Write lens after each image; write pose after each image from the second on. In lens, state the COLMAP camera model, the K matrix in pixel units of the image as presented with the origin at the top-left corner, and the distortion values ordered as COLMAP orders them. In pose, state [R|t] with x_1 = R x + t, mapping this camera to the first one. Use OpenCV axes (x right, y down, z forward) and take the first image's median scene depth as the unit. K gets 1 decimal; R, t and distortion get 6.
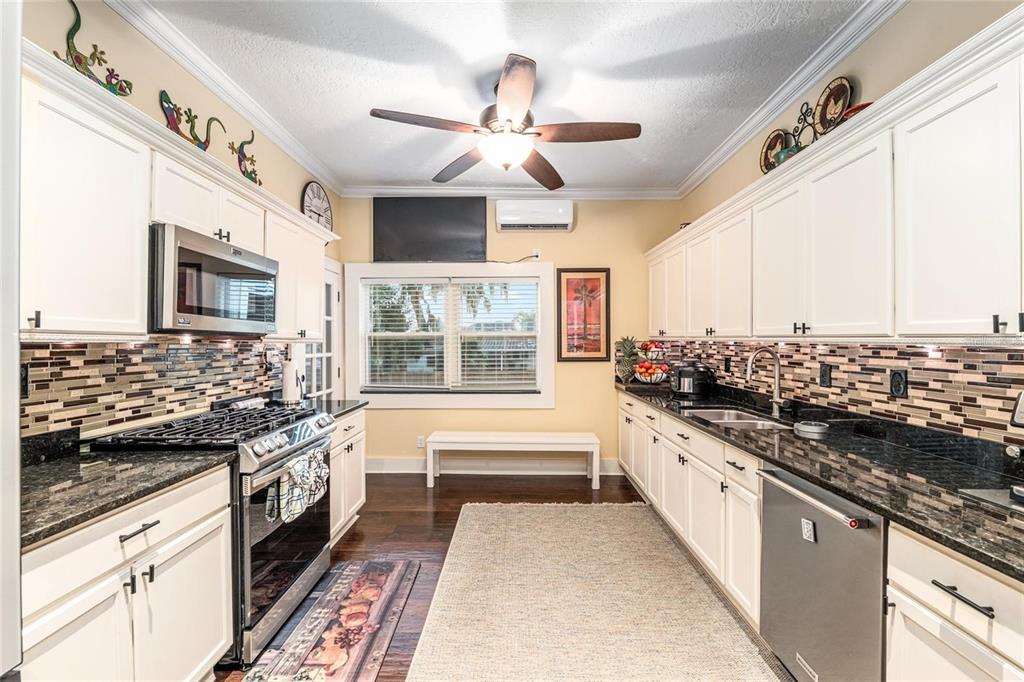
lens RADIAL K [[426.3, 0, 509.0], [0, 426.3, 348.4], [0, 0, 1]] dist [-0.010950, -0.000079]
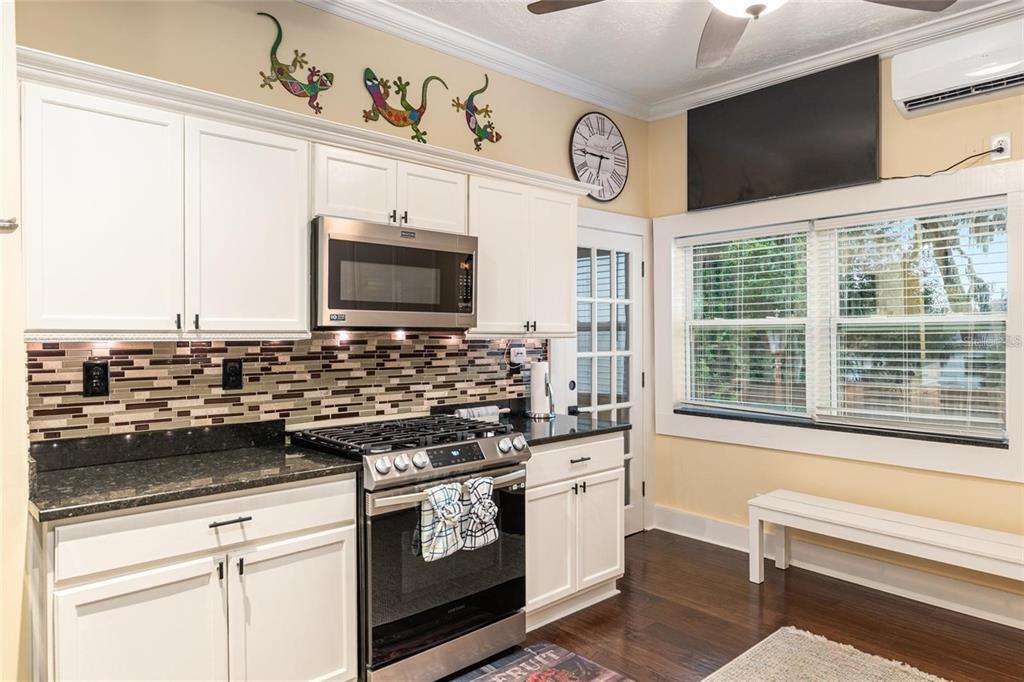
lens RADIAL K [[661.7, 0, 511.5], [0, 661.7, 347.0], [0, 0, 1]] dist [0.005612, -0.000293]
pose [[0.669429, 0.016575, -0.742691, 0.471337], [-0.007820, 0.999853, 0.015266, -0.019814], [0.742835, -0.004411, 0.669460, 0.241577]]
